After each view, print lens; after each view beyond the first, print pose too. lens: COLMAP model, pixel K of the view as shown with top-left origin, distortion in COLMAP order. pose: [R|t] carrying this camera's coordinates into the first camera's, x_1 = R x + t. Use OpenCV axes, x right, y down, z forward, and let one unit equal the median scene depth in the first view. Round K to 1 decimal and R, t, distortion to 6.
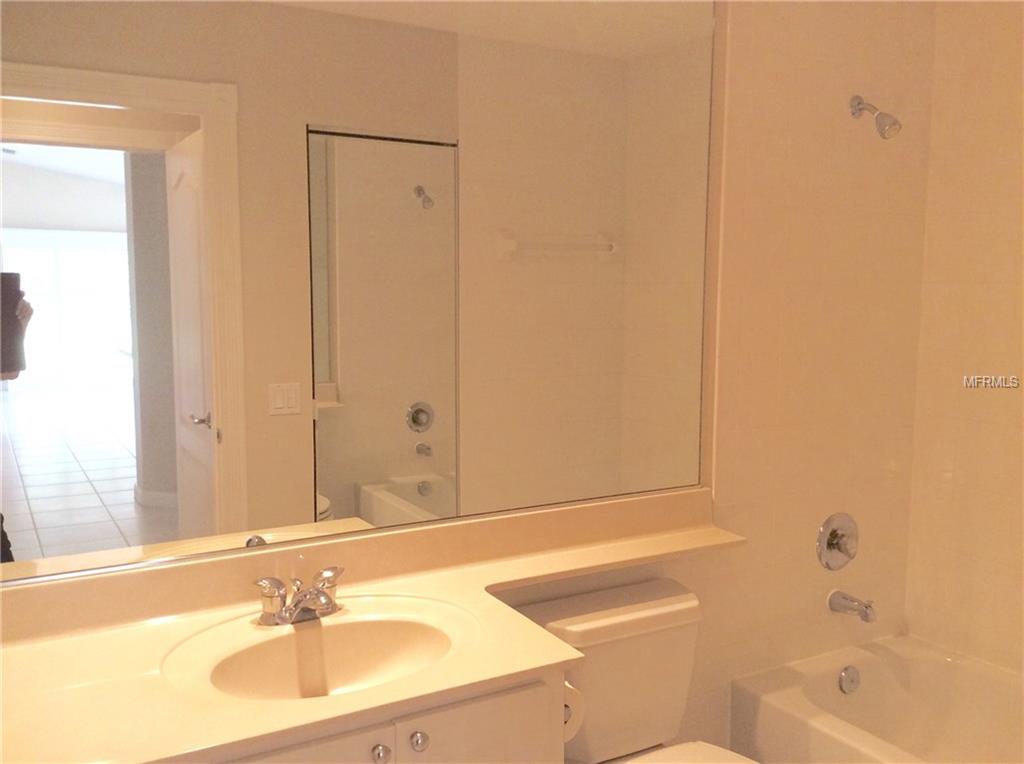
lens RADIAL K [[943.9, 0, 512.0], [0, 943.9, 382.0], [0, 0, 1]] dist [0.002266, -0.002713]
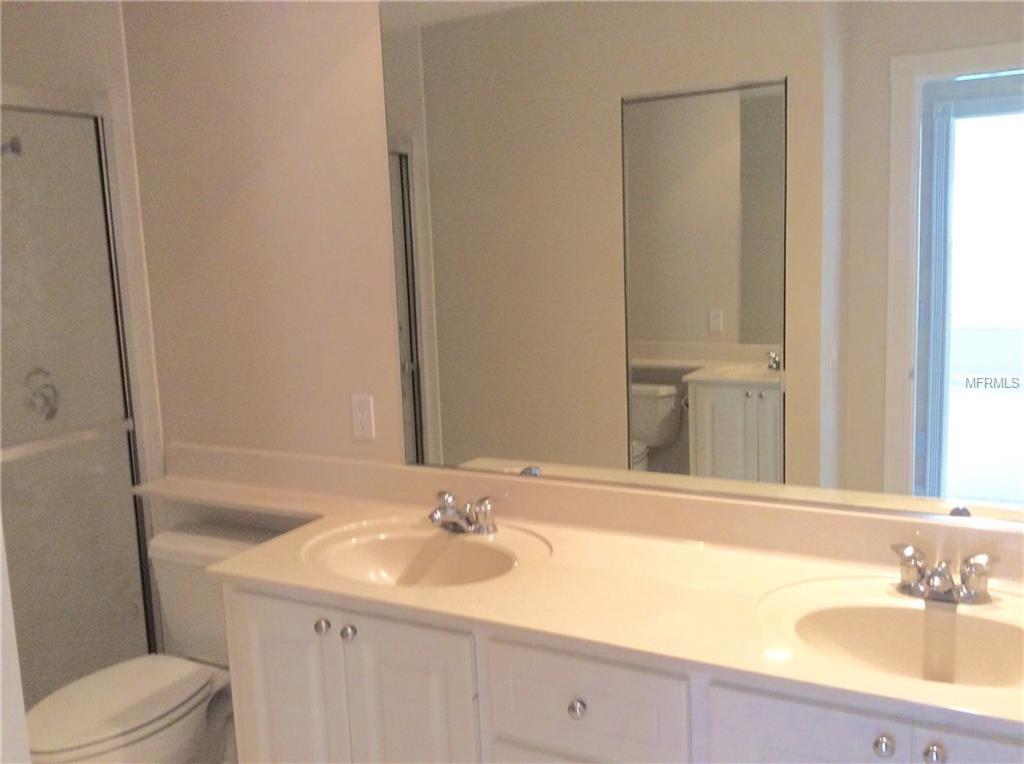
lens RADIAL K [[943.9, 0, 512.0], [0, 943.9, 382.0], [0, 0, 1]] dist [0.002266, -0.002713]
pose [[0.511109, 0.100470, -0.853623, 0.336057], [-0.046930, 0.994925, 0.089001, -0.021561], [0.858233, -0.005429, 0.513231, 0.177125]]
